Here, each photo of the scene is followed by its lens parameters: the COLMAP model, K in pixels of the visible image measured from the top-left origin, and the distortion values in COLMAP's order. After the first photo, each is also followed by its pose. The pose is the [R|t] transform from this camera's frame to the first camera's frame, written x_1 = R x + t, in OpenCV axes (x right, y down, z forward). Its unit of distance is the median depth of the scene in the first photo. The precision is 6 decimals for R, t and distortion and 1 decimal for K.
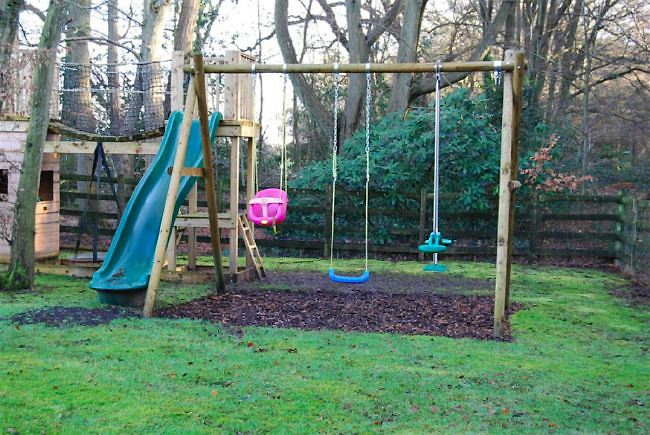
lens RADIAL K [[814.6, 0, 310.7], [0, 814.6, 208.8], [0, 0, 1]] dist [-0.013839, -0.051980]
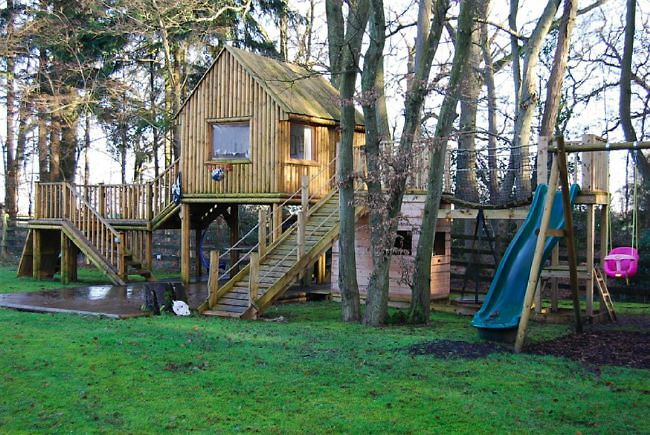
lens RADIAL K [[814.6, 0, 310.7], [0, 814.6, 208.8], [0, 0, 1]] dist [-0.013839, -0.051980]
pose [[0.901693, -0.012521, -0.432195, 0.054129], [-0.020090, 0.997288, -0.070806, 0.013194], [0.431909, 0.072528, 0.898996, -0.272938]]
